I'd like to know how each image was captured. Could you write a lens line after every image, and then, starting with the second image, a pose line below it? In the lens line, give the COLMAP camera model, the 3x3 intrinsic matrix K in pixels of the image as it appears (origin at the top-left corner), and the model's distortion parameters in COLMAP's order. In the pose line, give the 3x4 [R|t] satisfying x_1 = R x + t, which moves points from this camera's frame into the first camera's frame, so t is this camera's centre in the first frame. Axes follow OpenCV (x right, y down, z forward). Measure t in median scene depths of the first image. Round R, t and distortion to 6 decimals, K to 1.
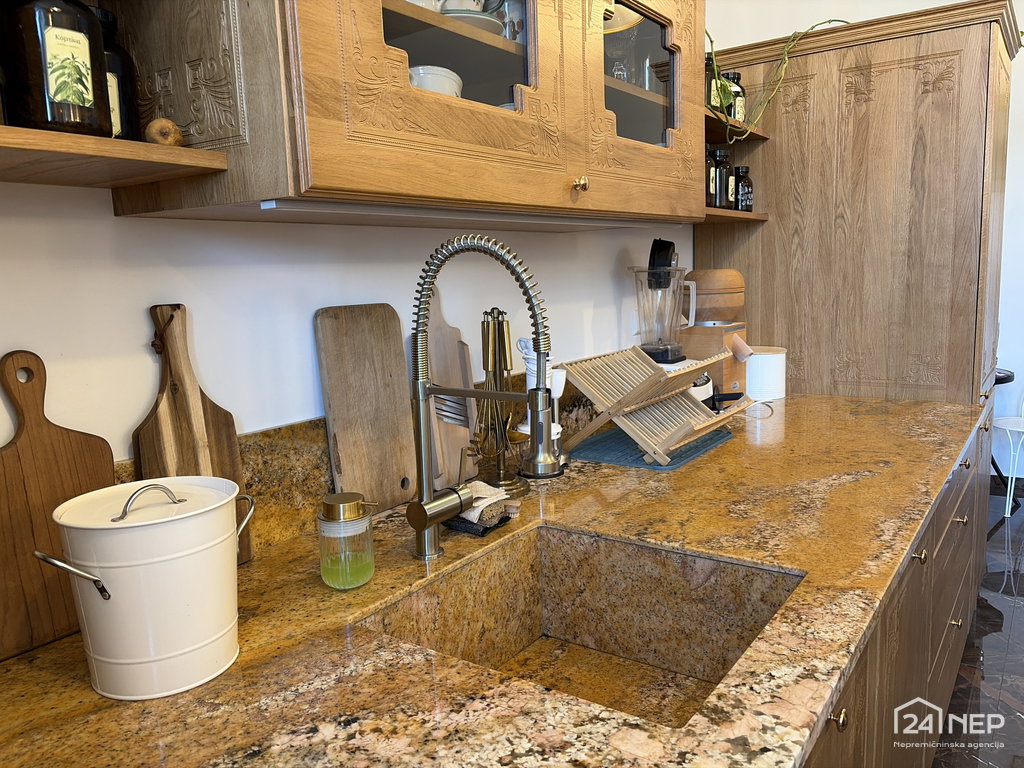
lens RADIAL K [[778.6, 0, 513.1], [0, 778.6, 385.7], [0, 0, 1]] dist [0.034519, -0.004511]
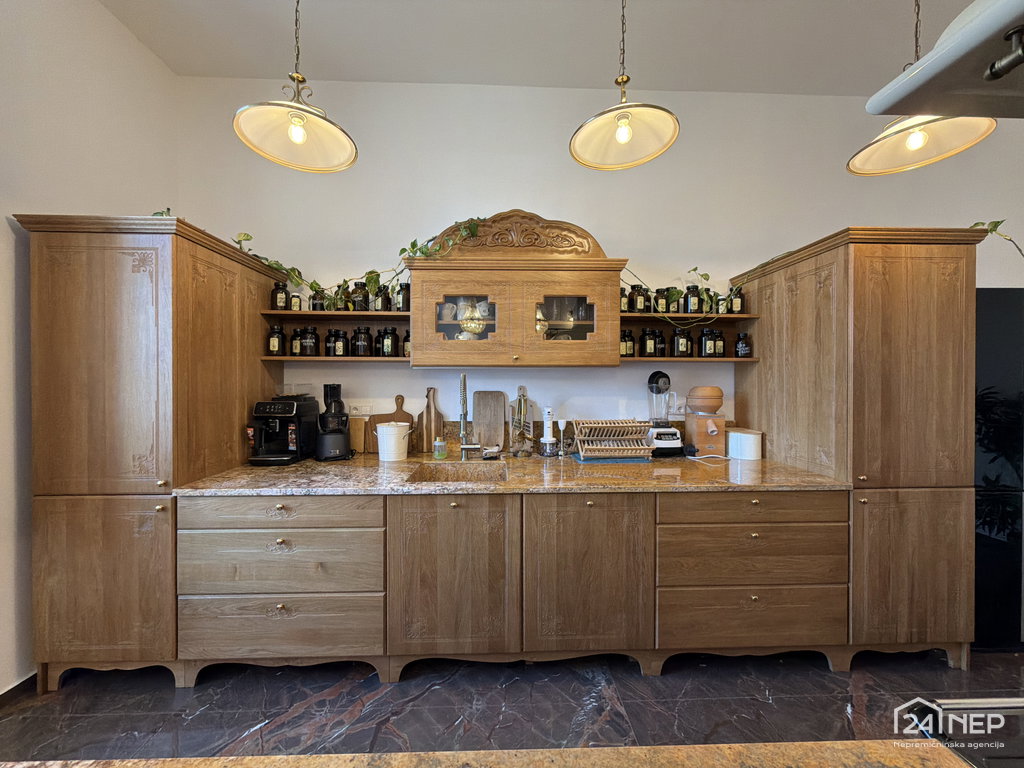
lens RADIAL K [[406.9, 0, 508.1], [0, 406.9, 383.9], [0, 0, 1]] dist [-0.000884, 0.000253]
pose [[0.586848, 0.041443, -0.808636, 0.832466], [-0.140534, 0.988745, -0.051316, -0.033517], [0.797408, 0.143756, 0.586067, -0.002559]]
